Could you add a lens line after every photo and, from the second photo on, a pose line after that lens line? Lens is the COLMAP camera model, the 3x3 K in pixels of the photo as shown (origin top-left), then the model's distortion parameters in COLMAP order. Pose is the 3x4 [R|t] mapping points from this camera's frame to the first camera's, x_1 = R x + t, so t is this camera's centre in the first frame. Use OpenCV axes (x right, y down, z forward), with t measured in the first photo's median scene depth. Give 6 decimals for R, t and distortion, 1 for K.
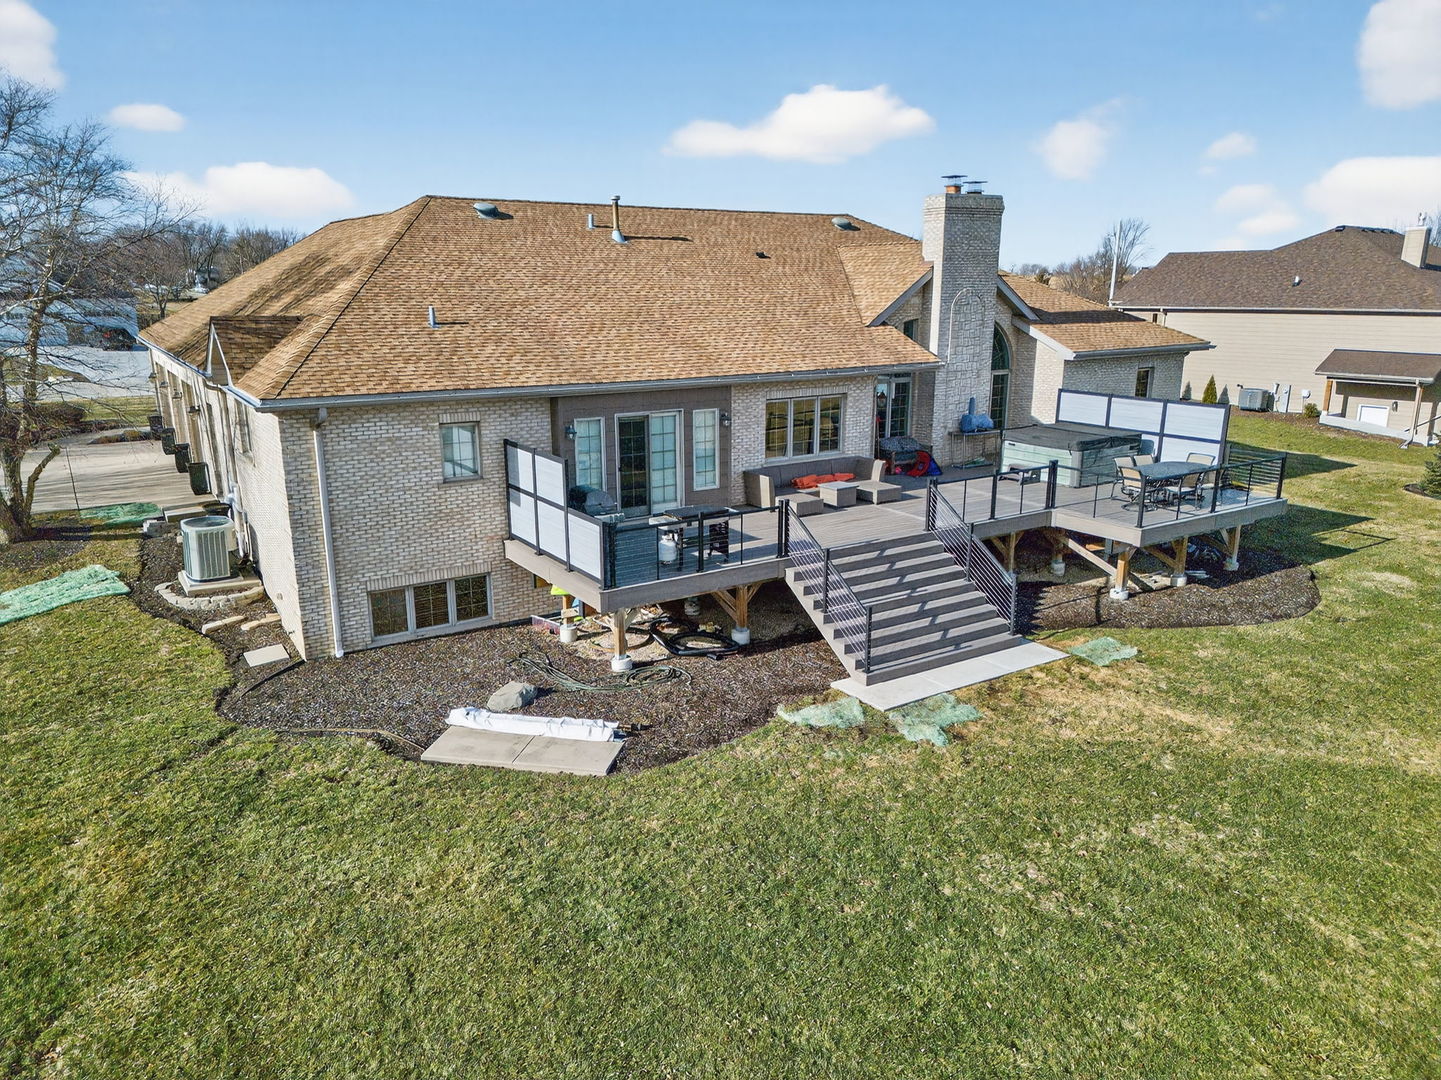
lens RADIAL K [[1009.7, 0, 720.5], [0, 1009.7, 540.0], [0, 0, 1]] dist [0.084291, -0.081629]
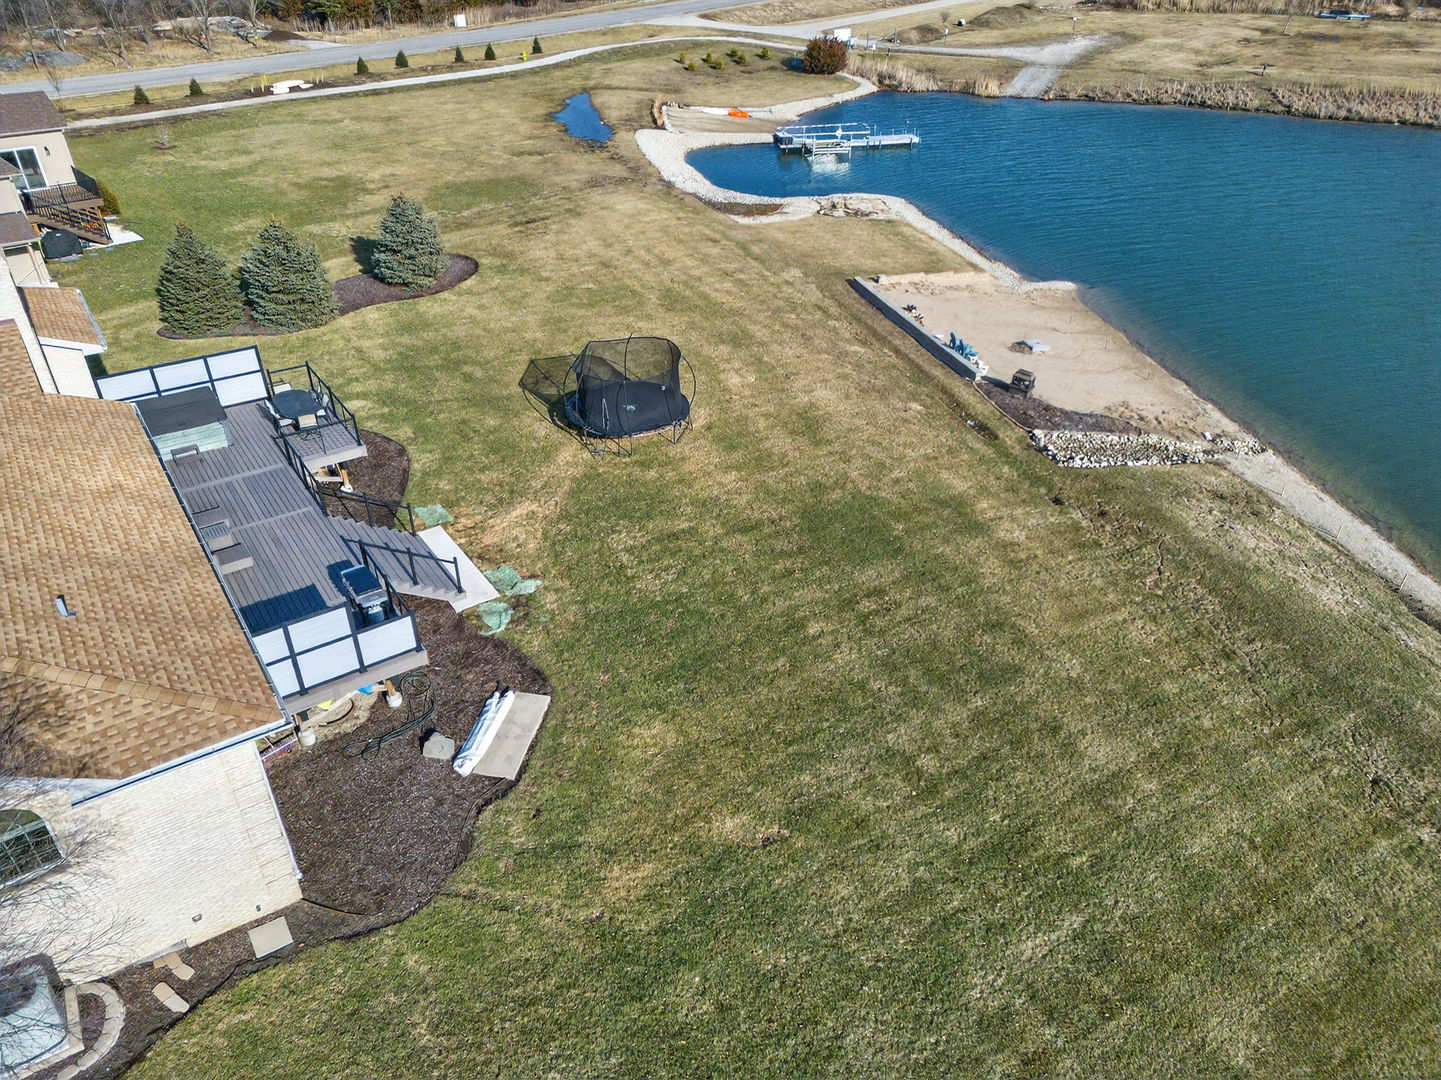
lens RADIAL K [[1009.7, 0, 720.5], [0, 1009.7, 540.0], [0, 0, 1]] dist [0.084291, -0.081629]
pose [[-0.030712, -0.545650, 0.837450, -1.293617], [0.237757, 0.809809, 0.536360, -0.776598], [-0.970839, 0.215583, 0.104861, 0.411700]]
